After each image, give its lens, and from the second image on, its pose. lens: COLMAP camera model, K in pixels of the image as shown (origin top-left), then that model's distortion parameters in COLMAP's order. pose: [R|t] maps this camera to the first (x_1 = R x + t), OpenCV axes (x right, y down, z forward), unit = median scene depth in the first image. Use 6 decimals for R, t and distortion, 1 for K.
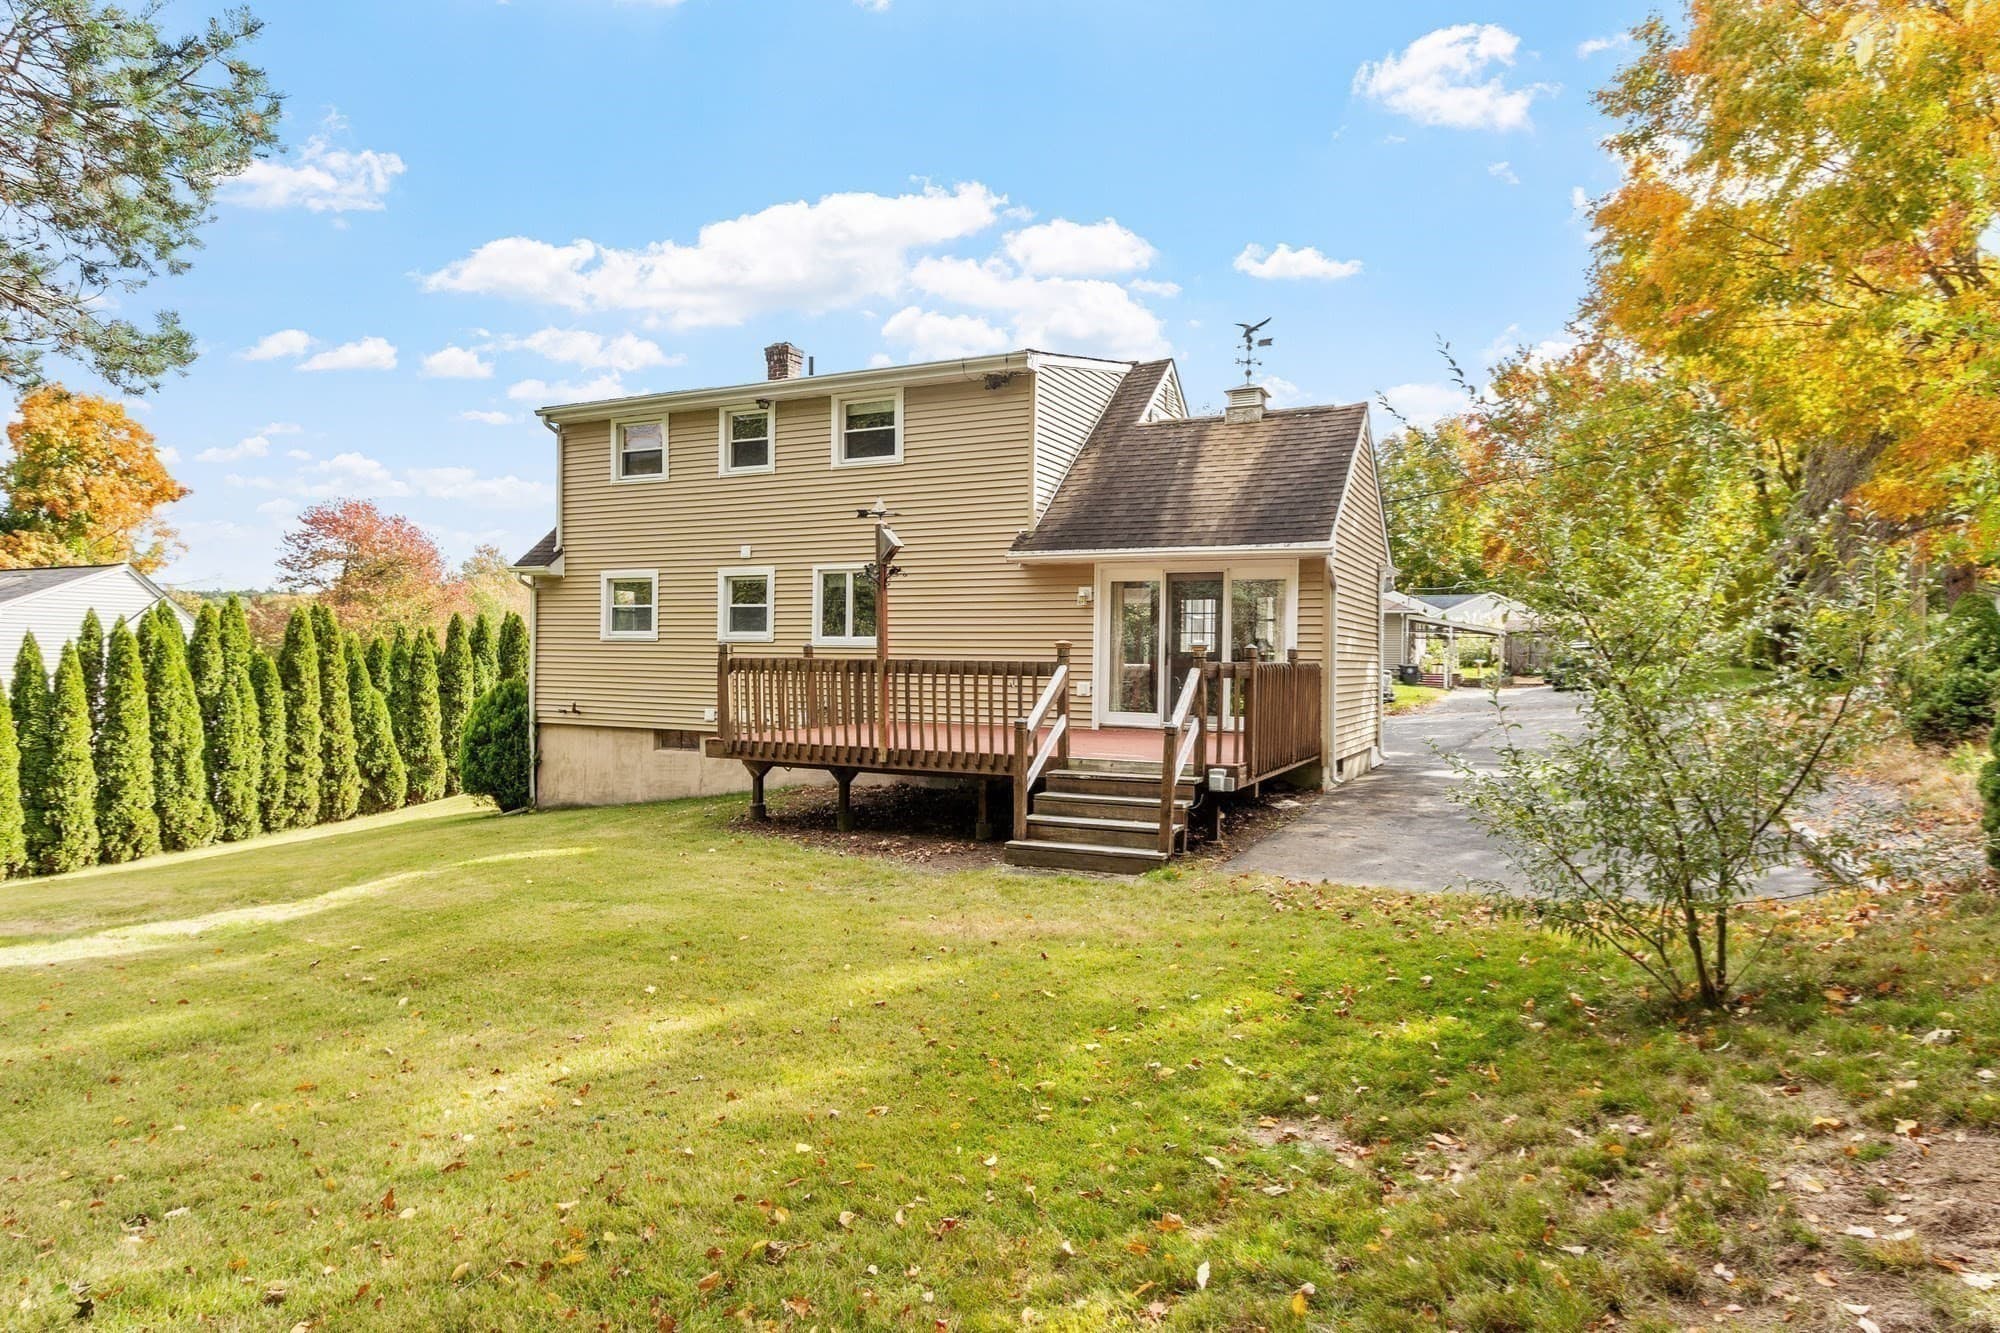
lens RADIAL K [[1127.8, 0, 998.1], [0, 1127.8, 697.1], [0, 0, 1]] dist [-0.003885, -0.000360]
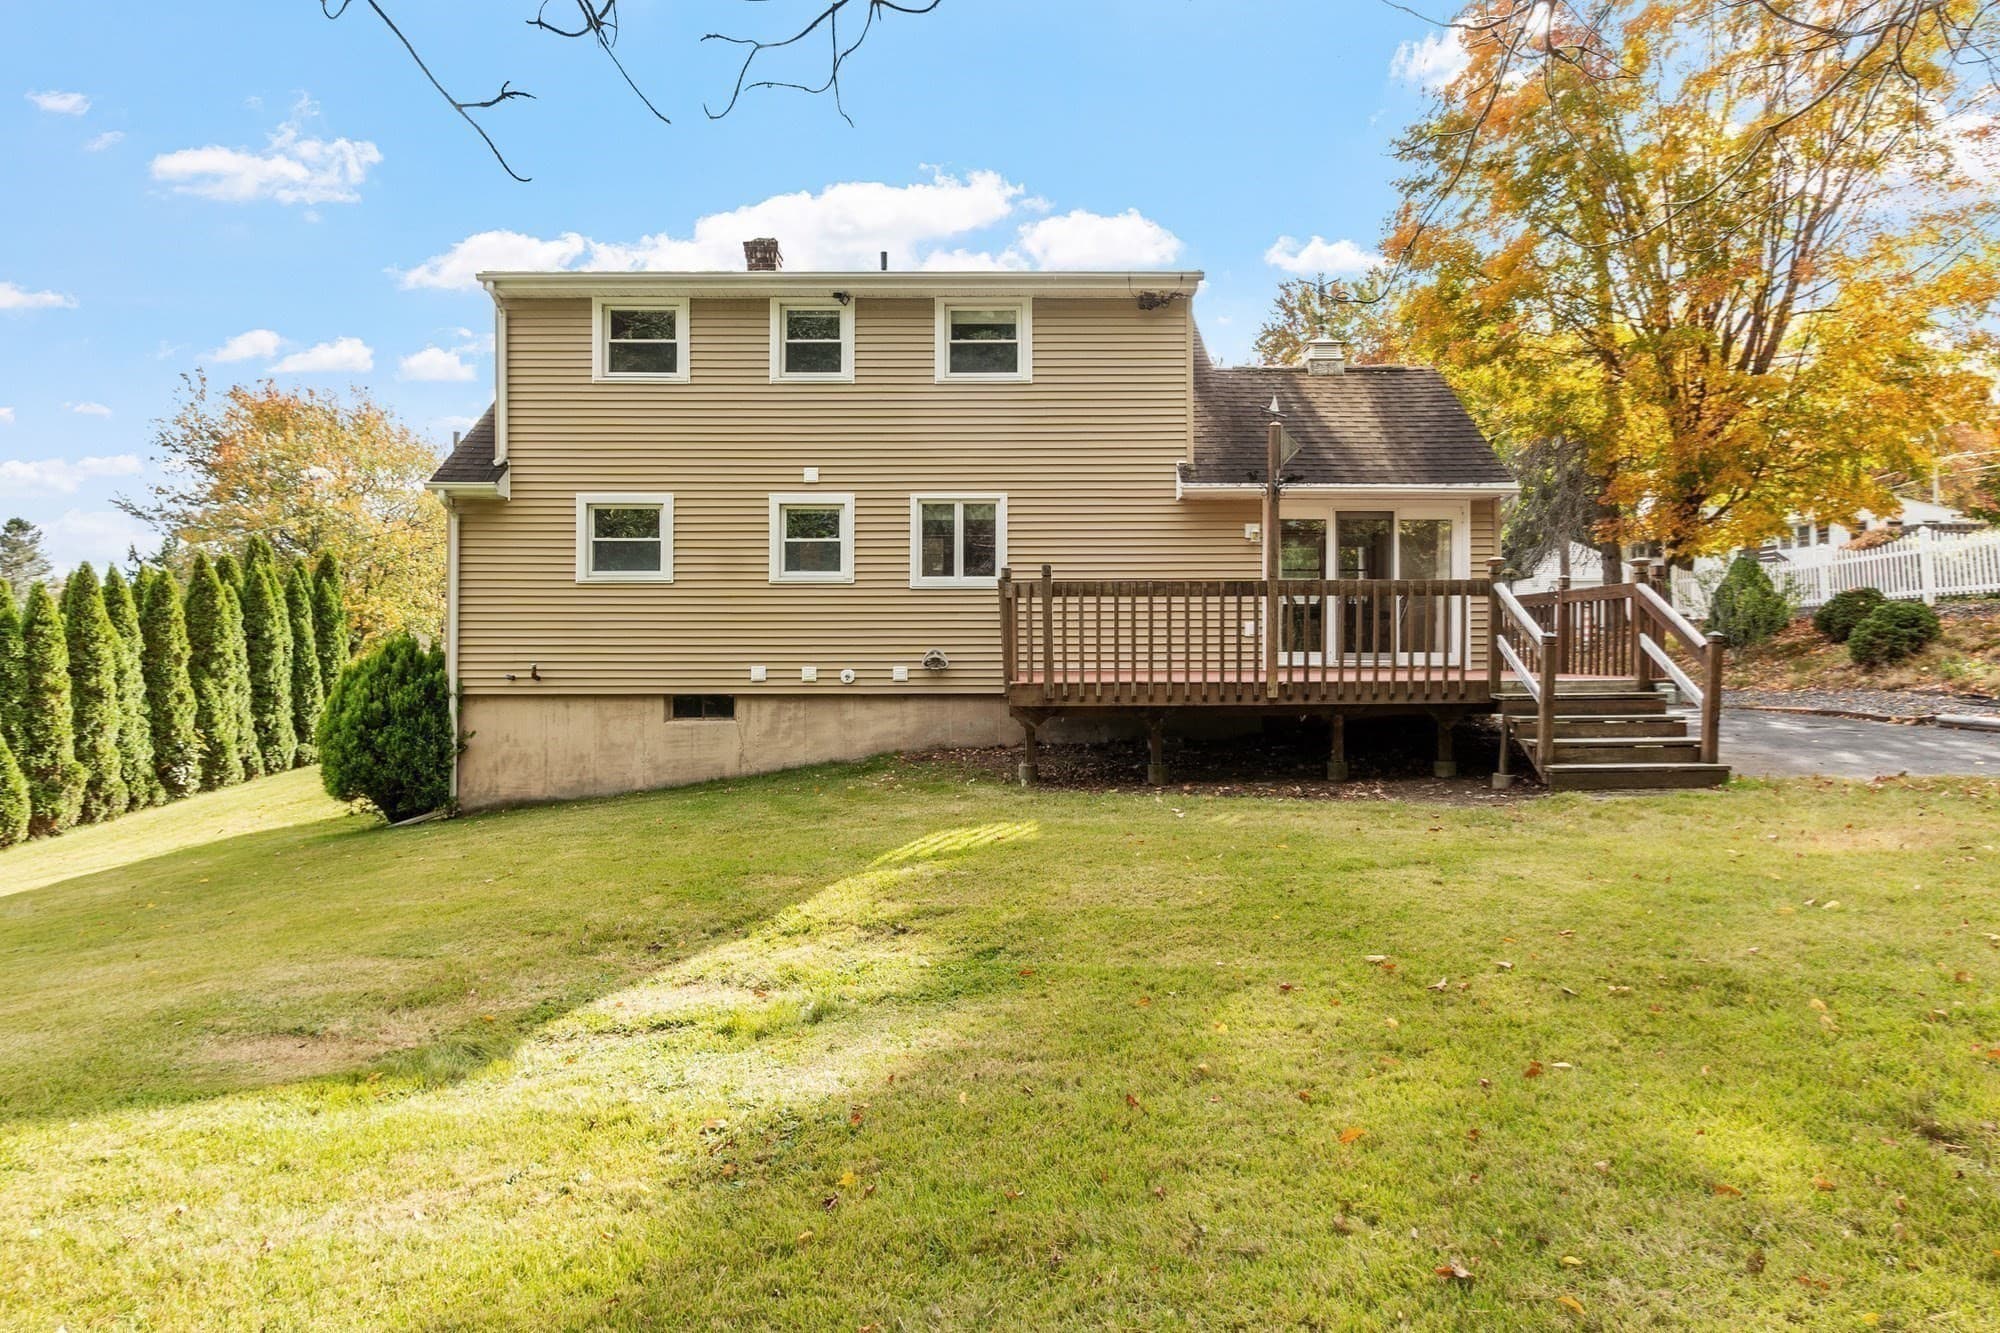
lens RADIAL K [[1066.0, 0, 1000.0], [0, 1066.0, 666.5], [0, 0, 1]] dist [0.003599, 0.000551]
pose [[0.895277, -0.022635, 0.444934, -0.419786], [0.029531, 0.999527, -0.008573, 0.021525], [-0.444530, 0.020814, 0.895522, 0.219802]]
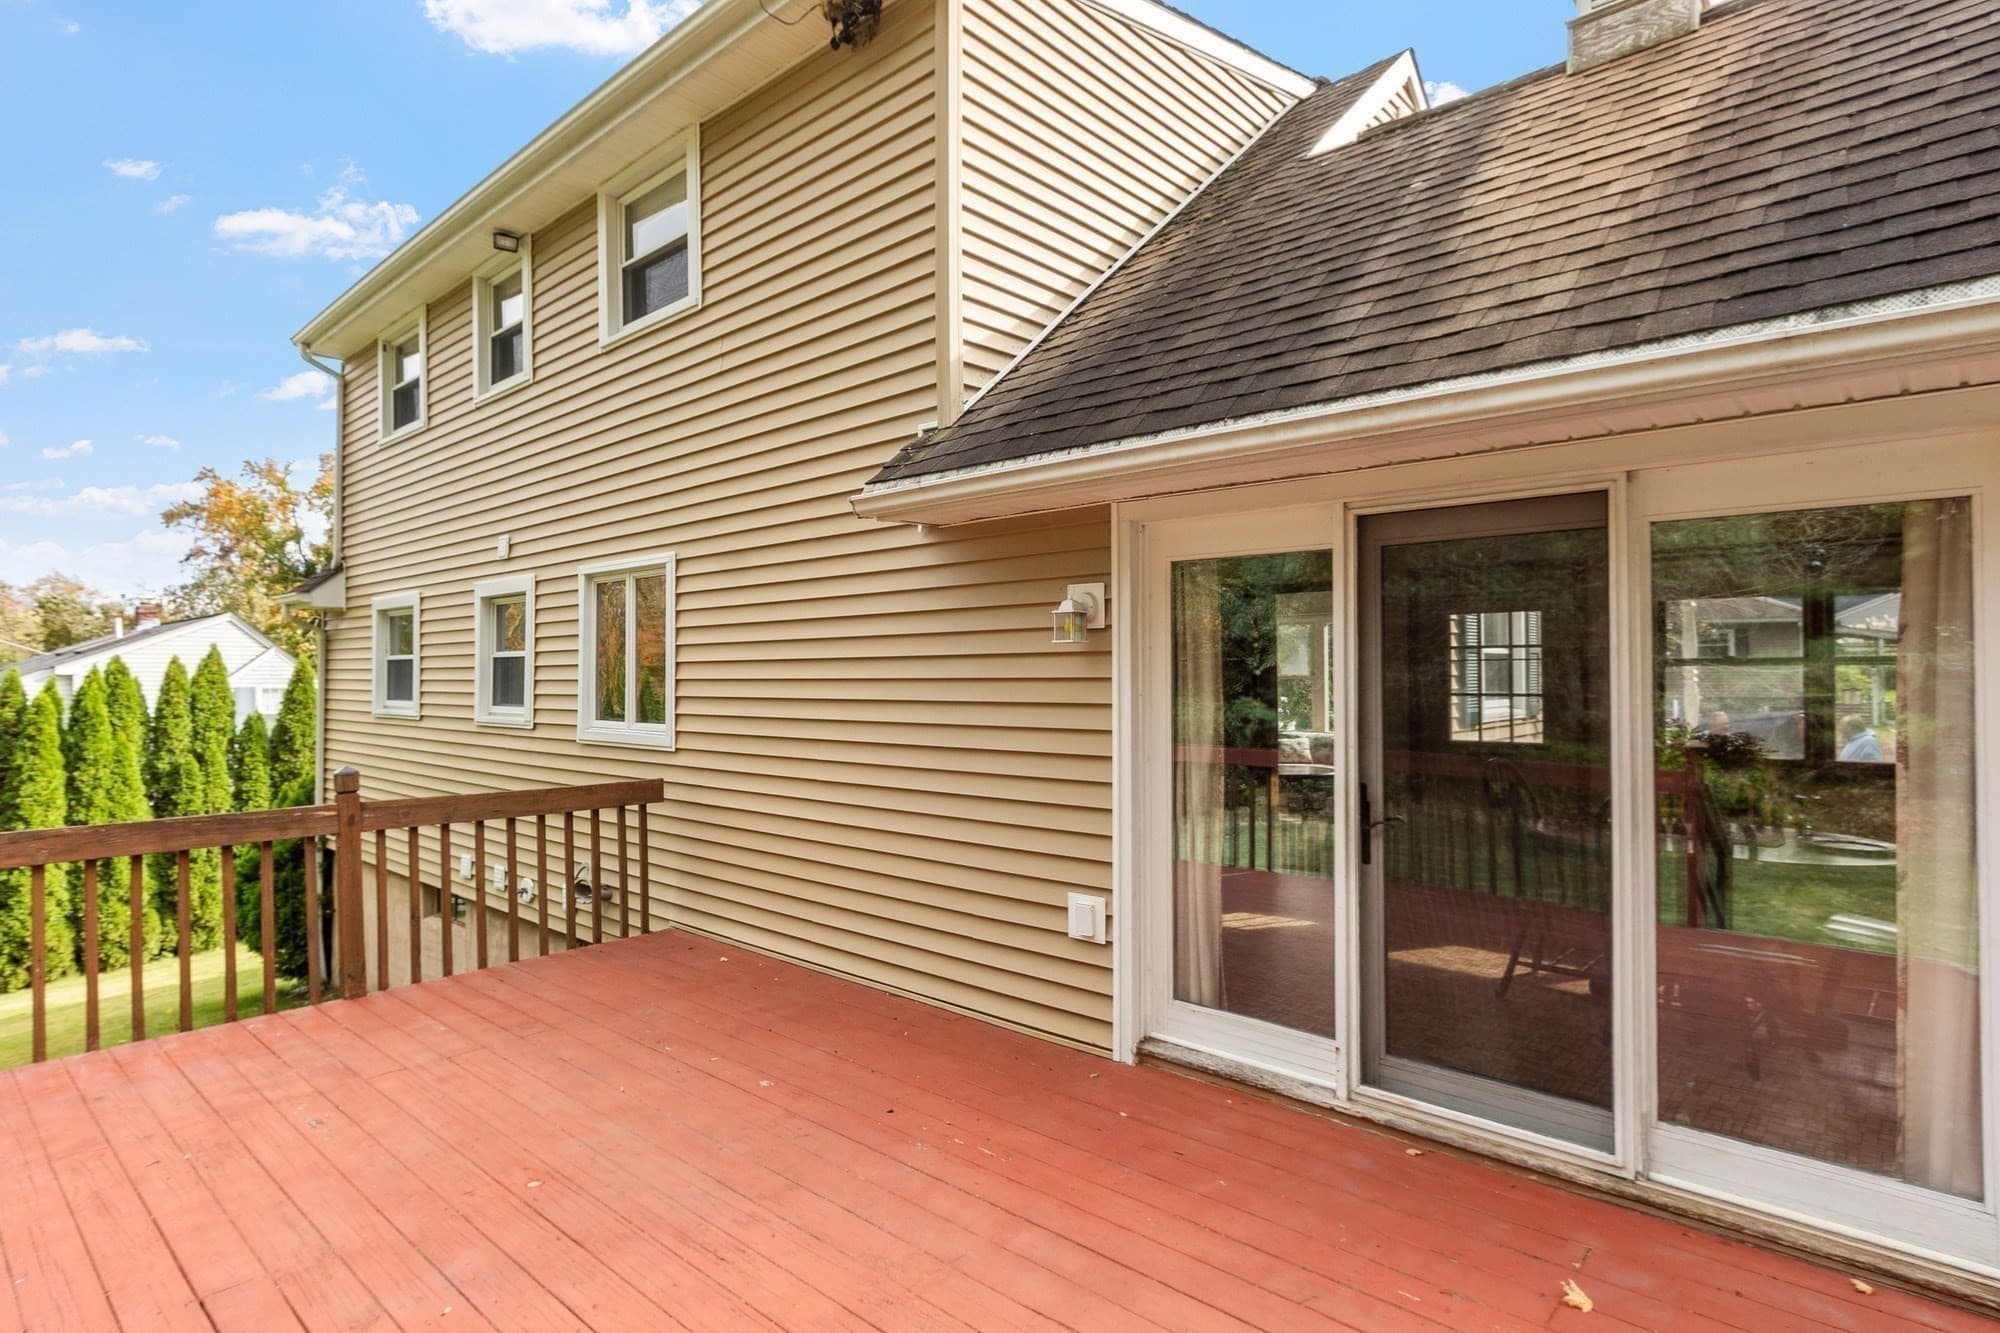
lens RADIAL K [[1032.7, 0, 1000.0], [0, 1032.7, 666.5], [0, 0, 1]] dist [0.003566, 0.000496]
pose [[0.962940, -0.018799, -0.269061, 0.102671], [0.006406, 0.998881, -0.046865, -0.049302], [0.269641, 0.043405, 0.961982, 0.575585]]
